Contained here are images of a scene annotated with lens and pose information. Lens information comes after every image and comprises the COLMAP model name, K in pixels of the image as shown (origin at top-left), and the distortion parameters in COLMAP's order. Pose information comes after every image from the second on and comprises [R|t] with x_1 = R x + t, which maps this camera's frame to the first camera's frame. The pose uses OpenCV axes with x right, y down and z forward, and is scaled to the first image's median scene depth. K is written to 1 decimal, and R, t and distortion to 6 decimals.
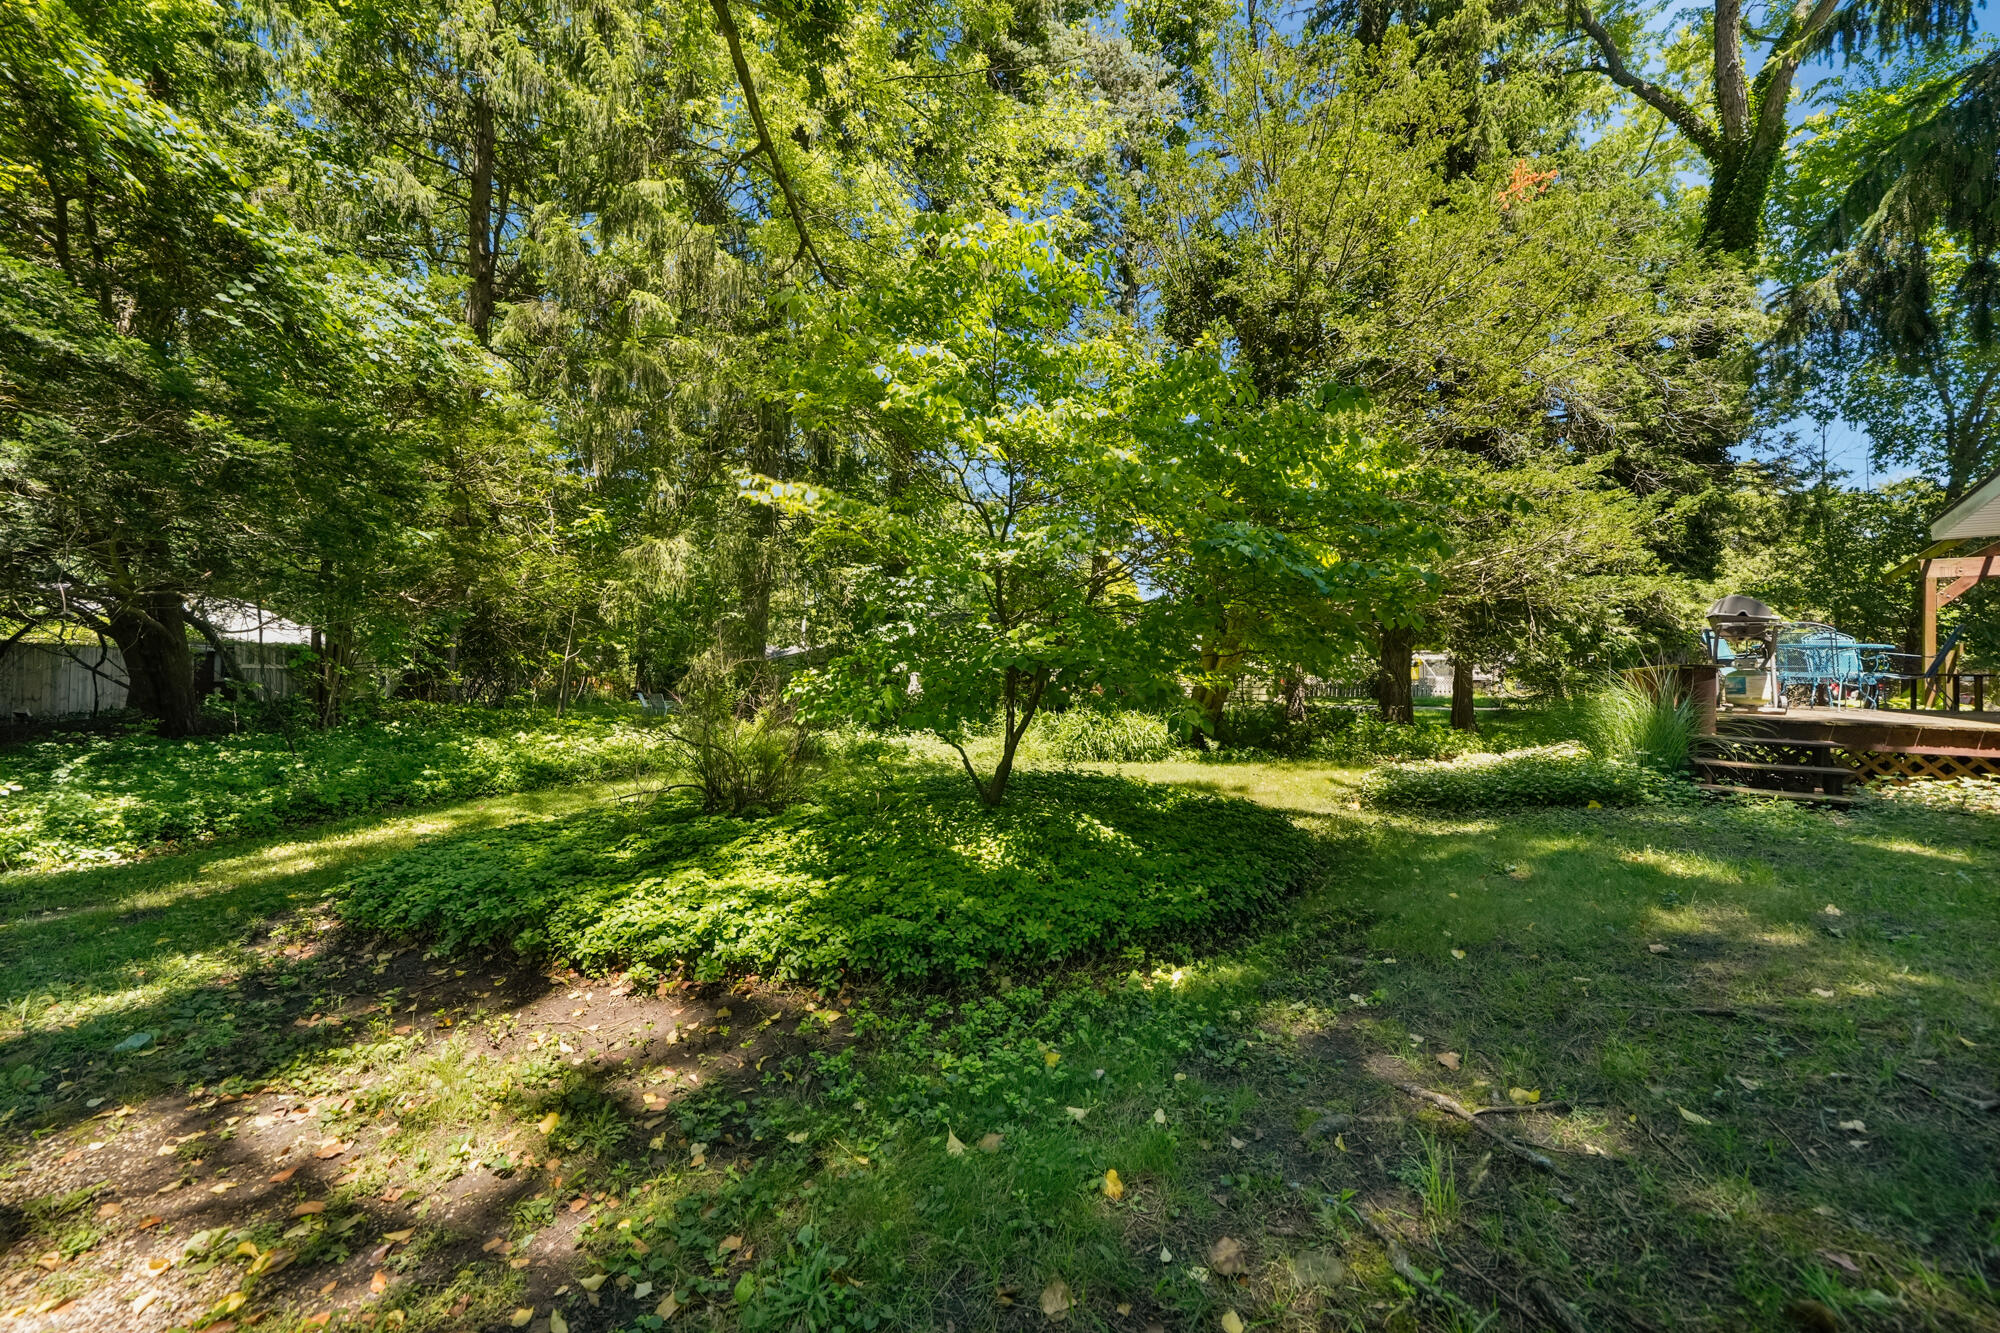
lens RADIAL K [[754.4, 0, 1000.0], [0, 754.4, 666.5], [0, 0, 1]] dist [-0.000351, -0.000078]
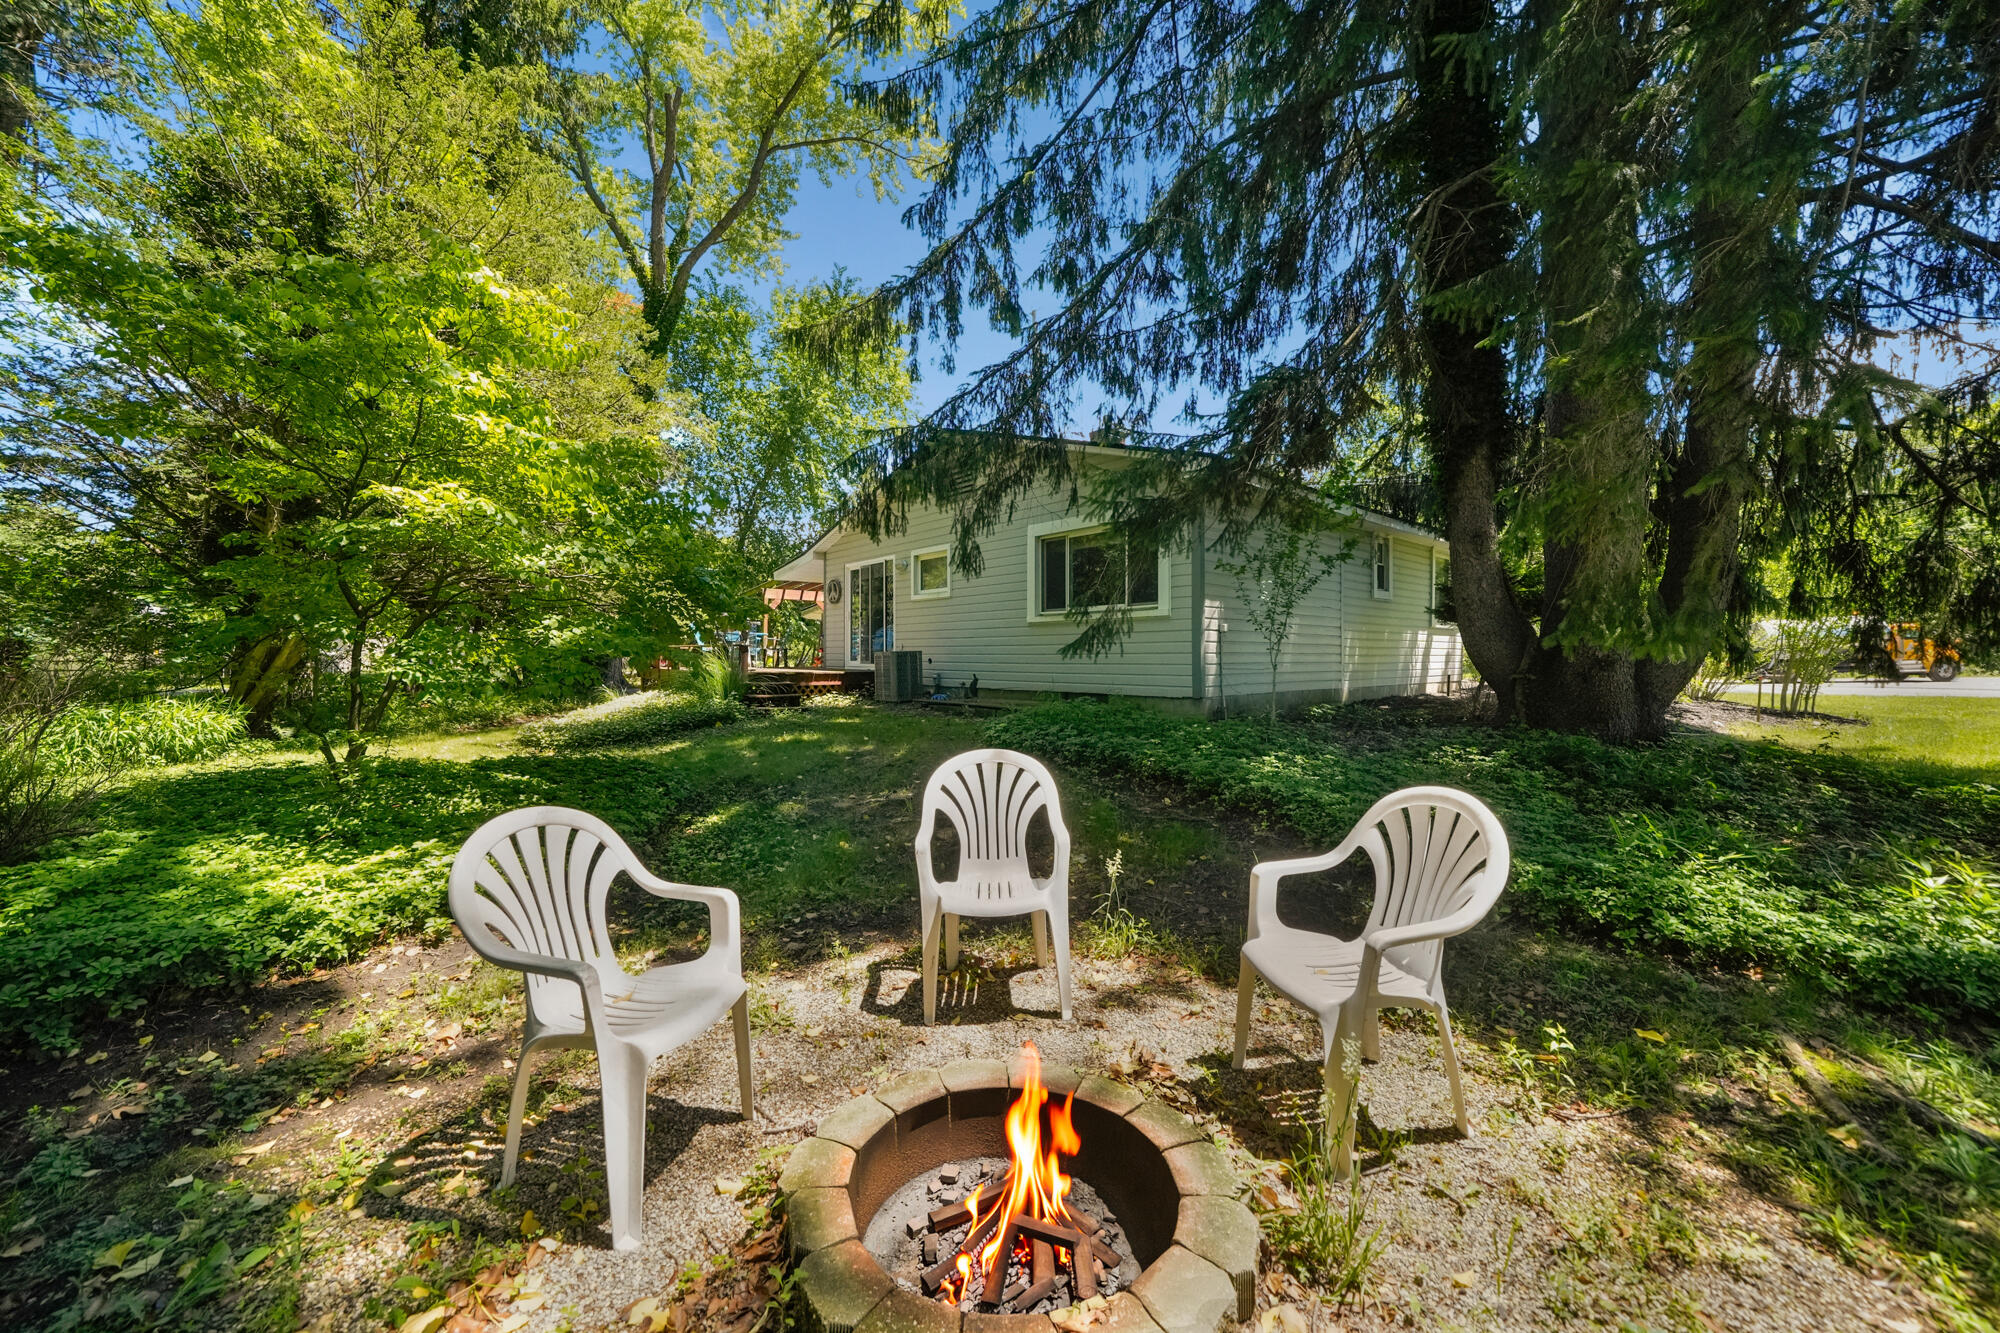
lens RADIAL K [[754.4, 0, 1000.0], [0, 754.4, 666.5], [0, 0, 1]] dist [-0.000351, -0.000078]
pose [[0.251717, -0.027248, 0.967417, -0.363618], [-0.001998, 0.999587, 0.028674, 0.000263], [-0.967799, -0.009151, 0.251558, -0.027341]]
